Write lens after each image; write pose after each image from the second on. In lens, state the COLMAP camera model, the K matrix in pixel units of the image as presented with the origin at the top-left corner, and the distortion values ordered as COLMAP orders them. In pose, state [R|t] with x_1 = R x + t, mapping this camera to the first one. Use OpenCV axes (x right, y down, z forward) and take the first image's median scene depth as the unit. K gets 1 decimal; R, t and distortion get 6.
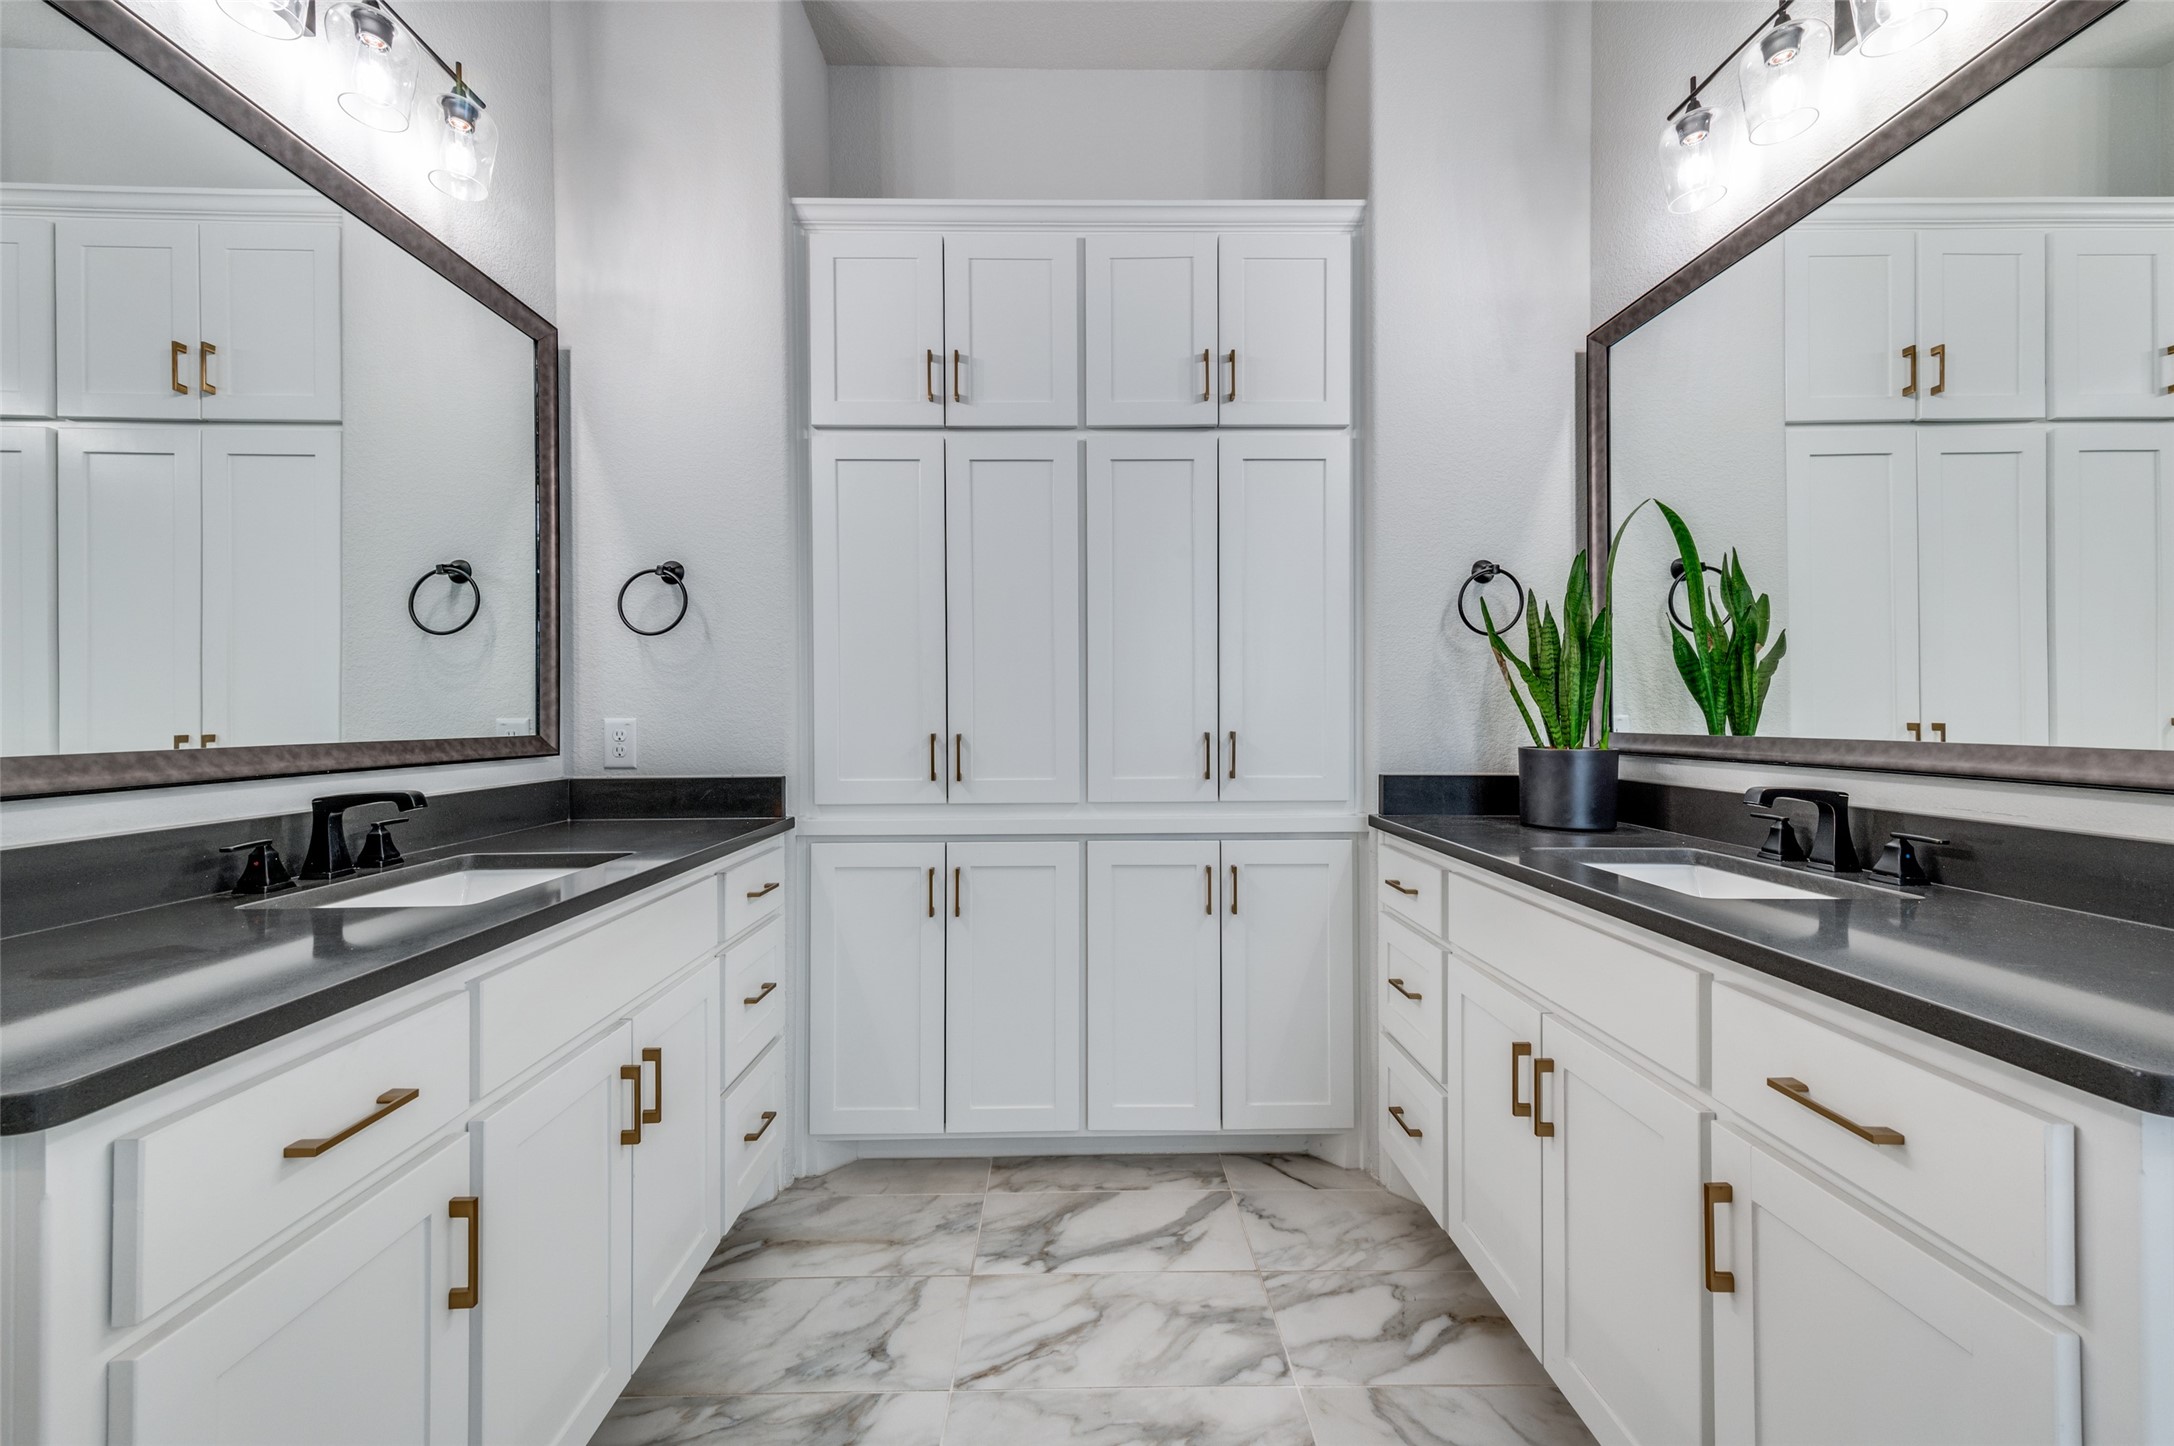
lens RADIAL K [[860.5, 0, 1093.6], [0, 860.5, 718.2], [0, 0, 1]] dist [0.018500, -0.002729]
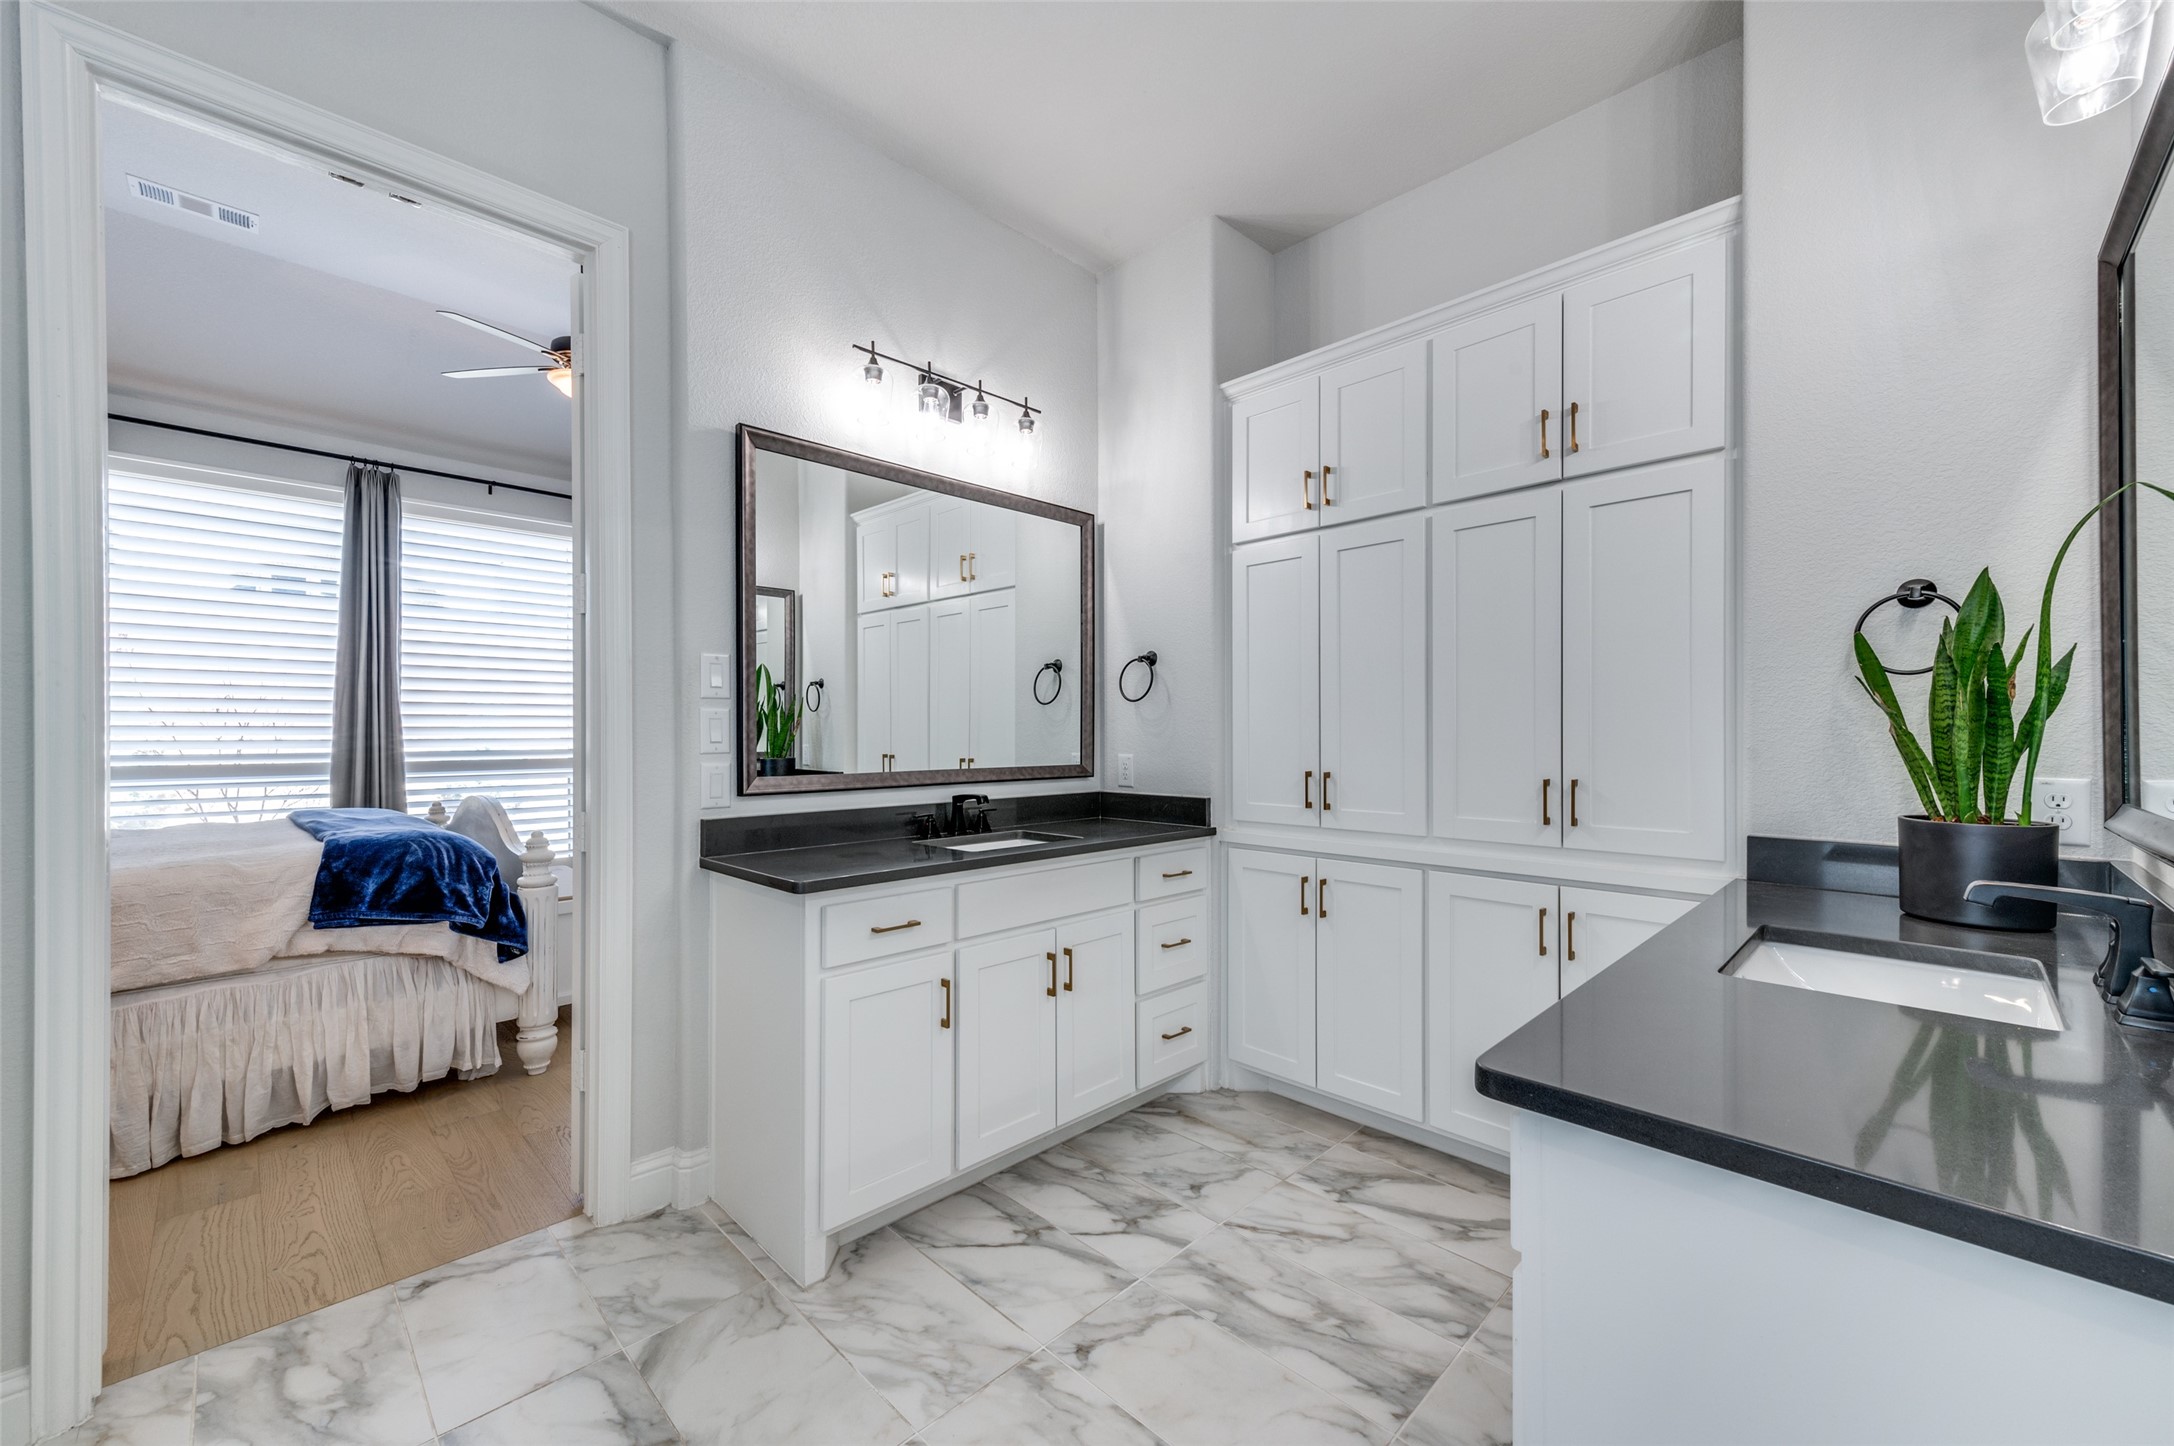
lens RADIAL K [[860.5, 0, 1068.2], [0, 860.5, 737.0], [0, 0, 1]] dist [0.018500, -0.002729]
pose [[0.681354, 0.005607, -0.731932, 0.547280], [-0.003800, 0.999984, 0.004123, -0.039745], [0.731944, -0.000028, 0.681365, -0.136532]]
